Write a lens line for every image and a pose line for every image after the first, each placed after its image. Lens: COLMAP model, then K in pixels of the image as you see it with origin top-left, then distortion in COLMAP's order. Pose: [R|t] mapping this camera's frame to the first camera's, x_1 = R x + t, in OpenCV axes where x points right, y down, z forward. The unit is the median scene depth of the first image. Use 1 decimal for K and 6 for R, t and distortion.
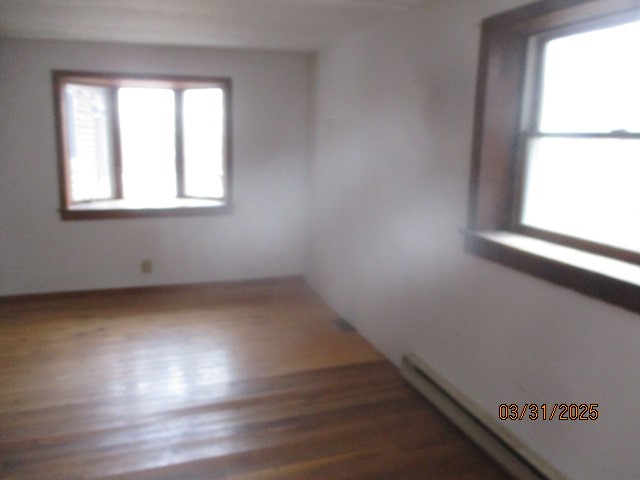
lens RADIAL K [[553.0, 0, 324.4], [0, 553.0, 238.5], [0, 0, 1]] dist [-0.011249, 0.009006]
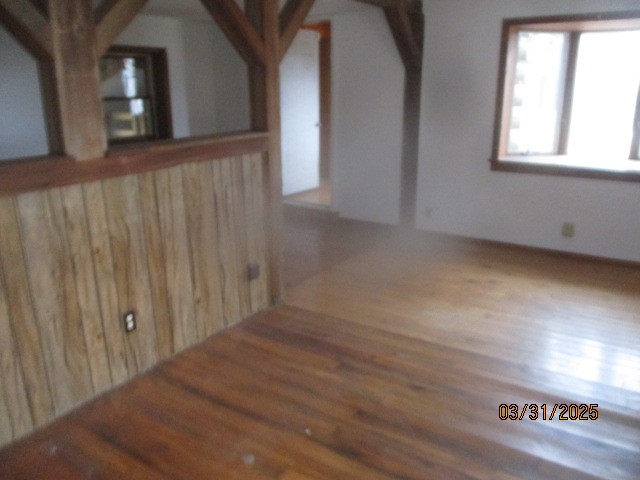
lens RADIAL K [[553.0, 0, 324.4], [0, 553.0, 238.5], [0, 0, 1]] dist [-0.011249, 0.009006]
pose [[0.622240, 0.197967, -0.757381, 0.127600], [-0.136428, 0.980113, 0.144101, -0.013248], [0.770847, 0.013663, 0.636874, 0.105258]]
